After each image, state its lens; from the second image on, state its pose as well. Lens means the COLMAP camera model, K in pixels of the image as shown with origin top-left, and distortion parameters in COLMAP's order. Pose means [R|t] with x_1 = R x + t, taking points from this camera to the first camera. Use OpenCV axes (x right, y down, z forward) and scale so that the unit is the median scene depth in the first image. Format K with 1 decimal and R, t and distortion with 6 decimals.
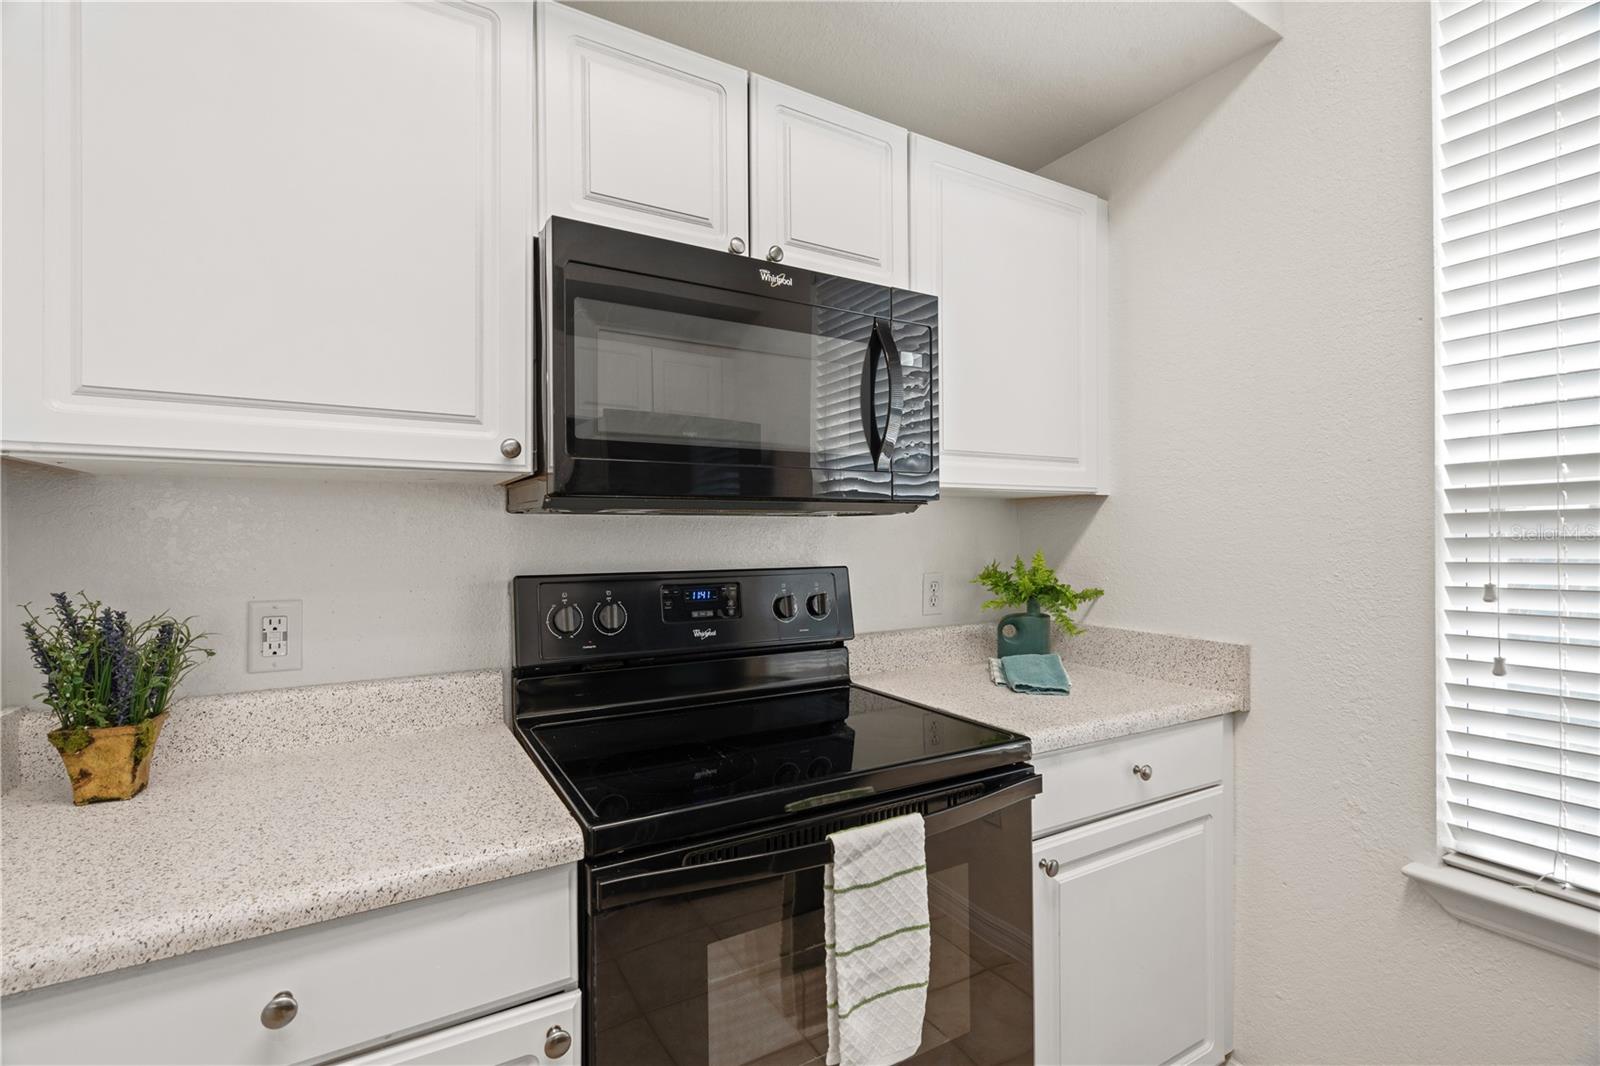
lens RADIAL K [[722.3, 0, 797.4], [0, 722.3, 533.5], [0, 0, 1]] dist [-0.000662, 0.000604]
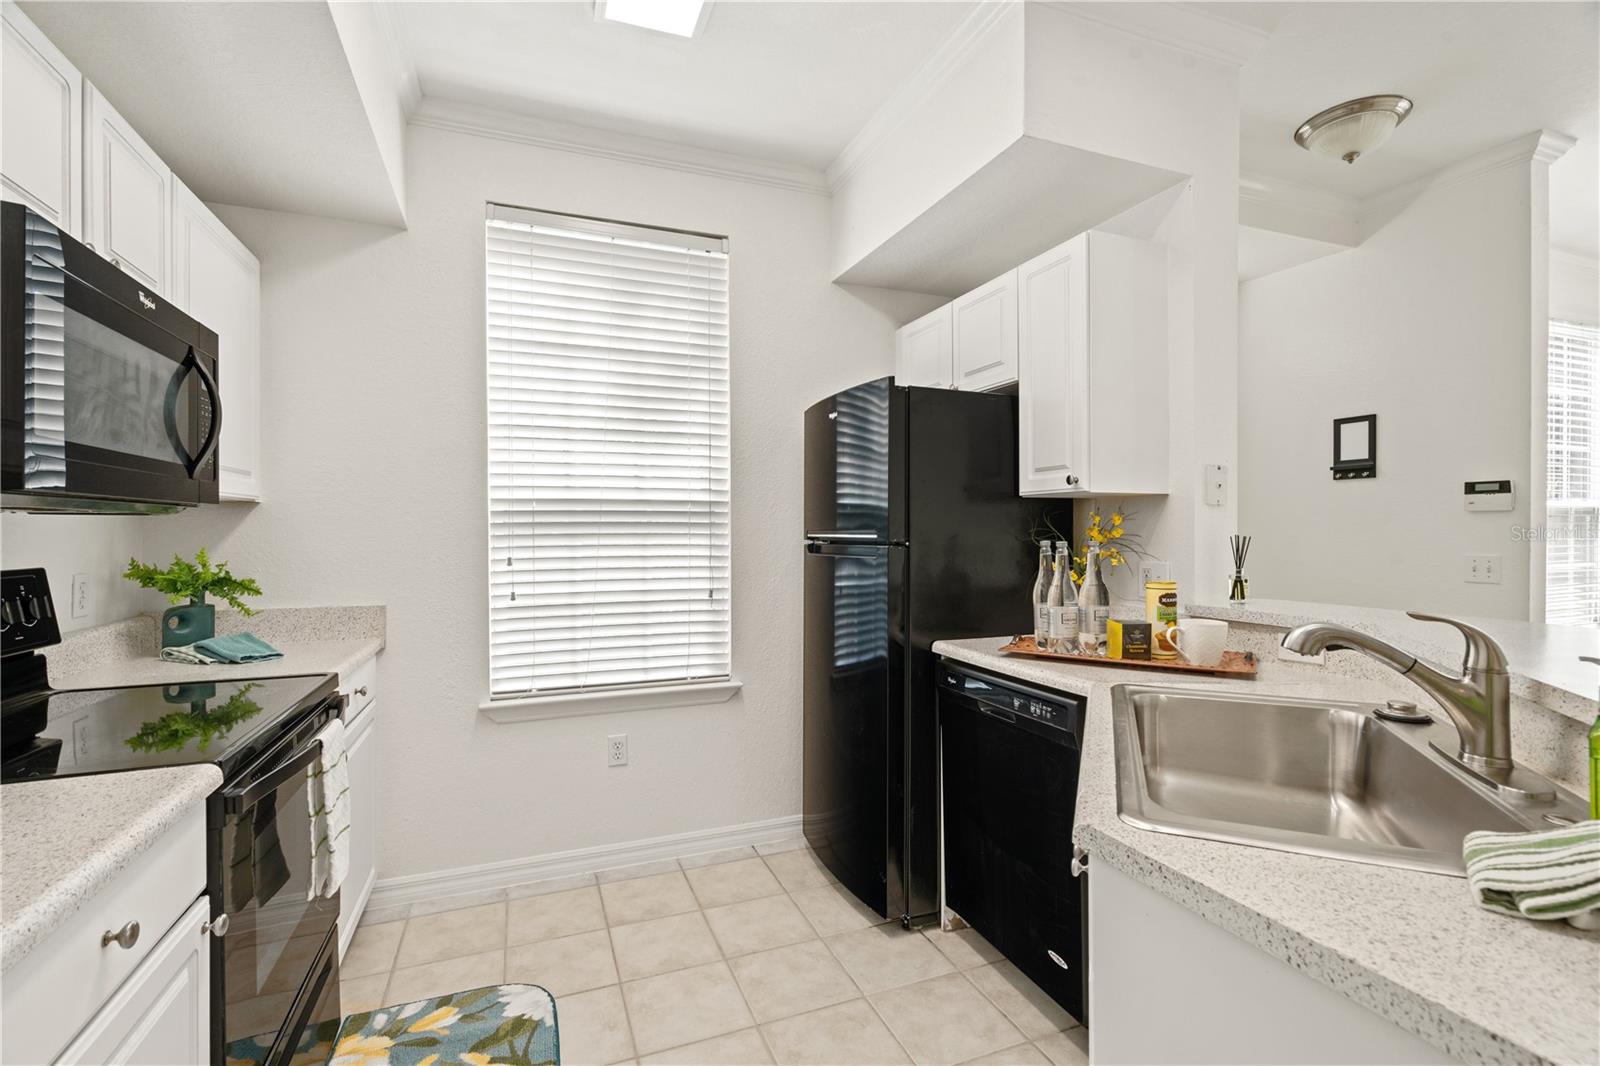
lens RADIAL K [[722.3, 0, 797.4], [0, 722.3, 533.5], [0, 0, 1]] dist [-0.000662, 0.000604]
pose [[0.158626, -0.000562, 0.987339, -0.930477], [0.002006, 0.999998, 0.000247, 0.002546], [-0.987337, 0.001941, 0.158627, -0.149473]]
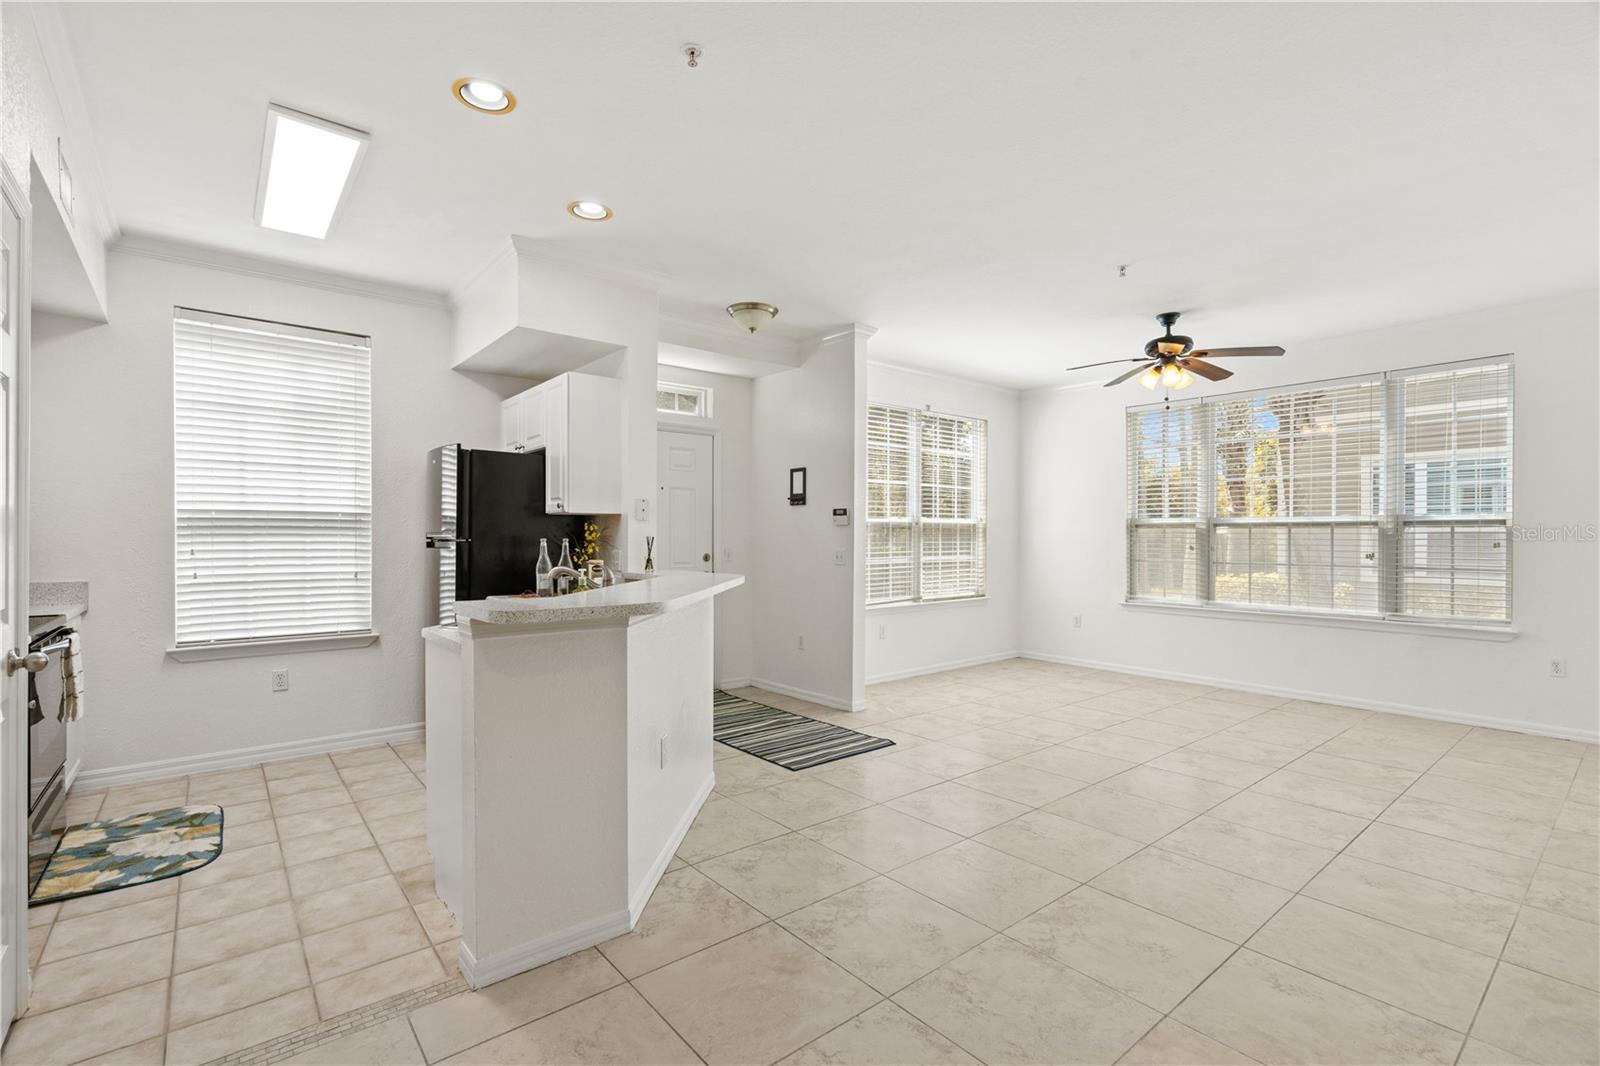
lens RADIAL K [[722.3, 0, 798.5], [0, 722.3, 540.6], [0, 0, 1]] dist [0.000670, -0.000329]
pose [[-0.155330, 0.000401, 0.987863, -2.347063], [-0.001578, 0.999999, -0.000654, 0.029329], [-0.987861, -0.001661, -0.155329, -1.012732]]
